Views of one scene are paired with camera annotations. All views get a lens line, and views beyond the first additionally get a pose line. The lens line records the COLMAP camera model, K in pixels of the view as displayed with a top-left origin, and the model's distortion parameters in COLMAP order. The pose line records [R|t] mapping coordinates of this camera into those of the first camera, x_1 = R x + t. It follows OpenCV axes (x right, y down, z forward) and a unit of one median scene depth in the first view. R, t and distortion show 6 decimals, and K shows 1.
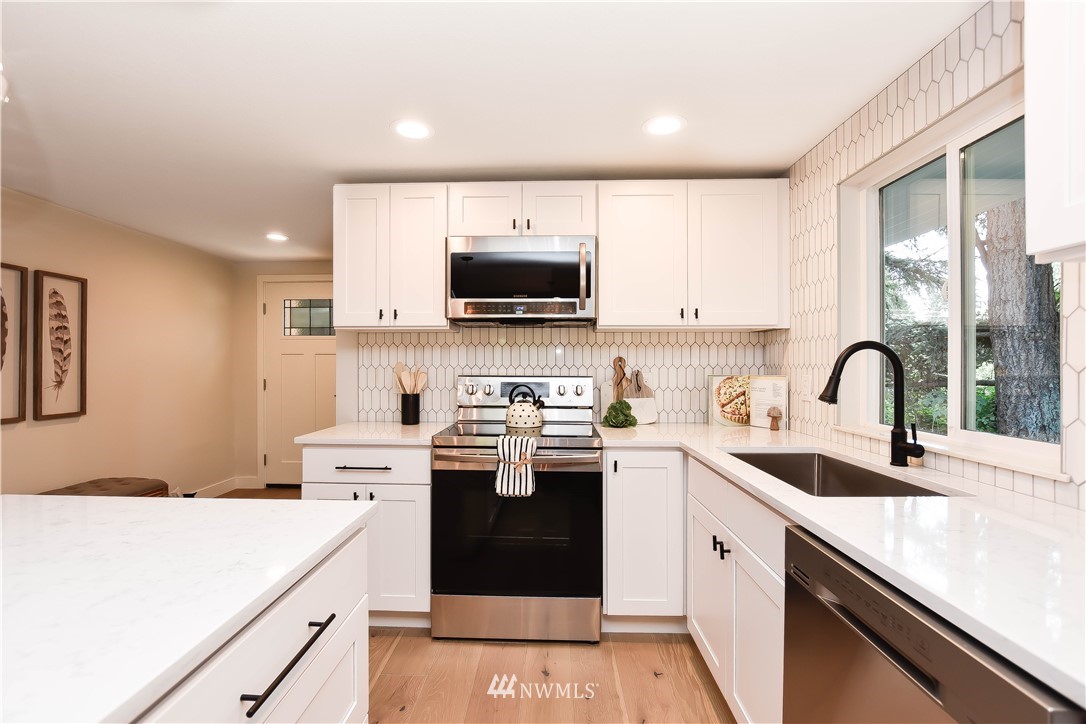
lens RADIAL K [[487.3, 0, 539.9], [0, 487.3, 362.5], [0, 0, 1]] dist [-0.014176, 0.003145]
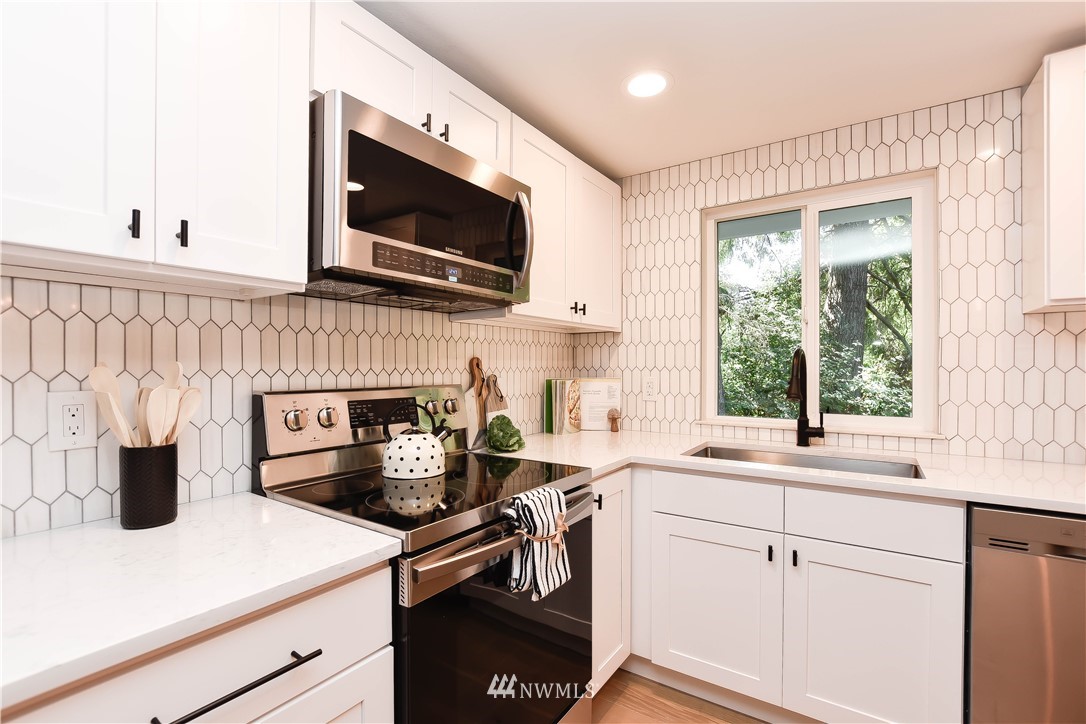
lens RADIAL K [[487.3, 0, 535.4], [0, 487.3, 367.6], [0, 0, 1]] dist [-0.014176, 0.003145]
pose [[0.545005, -0.004261, 0.838422, -0.458329], [0.000308, 0.999988, 0.004882, 0.000531], [-0.838433, -0.002402, 0.544999, 0.575926]]
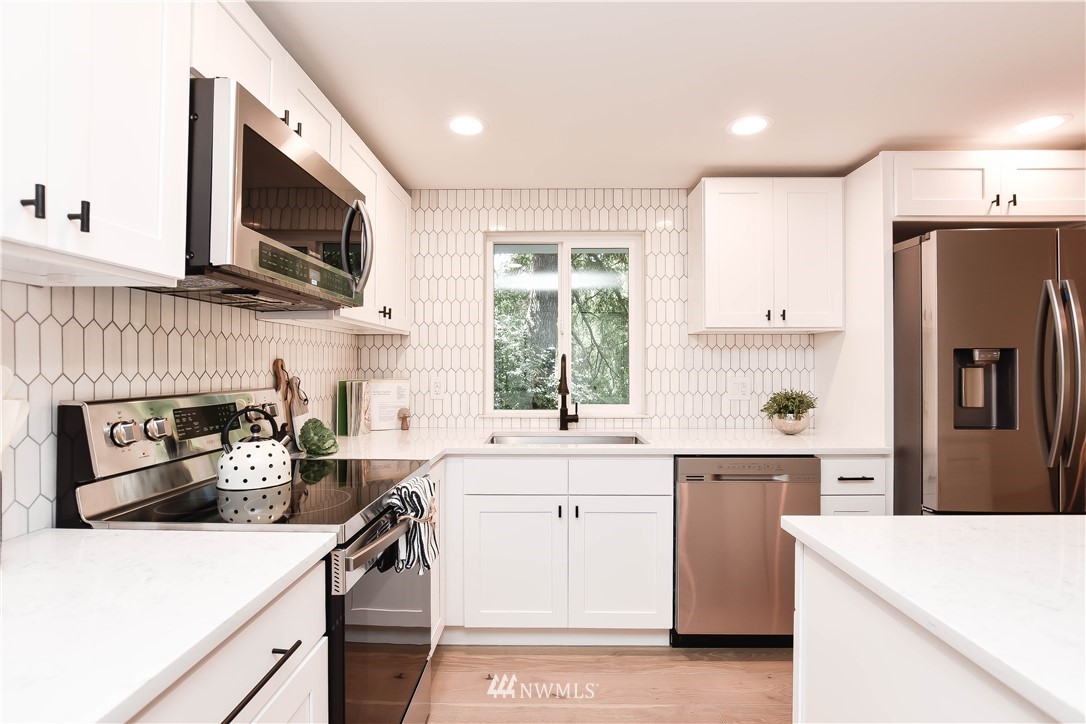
lens RADIAL K [[487.3, 0, 548.2], [0, 487.3, 364.7], [0, 0, 1]] dist [-0.014176, 0.003145]
pose [[-0.001707, 0.001430, 0.999998, -0.598949], [-0.001789, 0.999997, -0.001433, -0.003134], [-0.999997, -0.001791, -0.001704, 0.691478]]
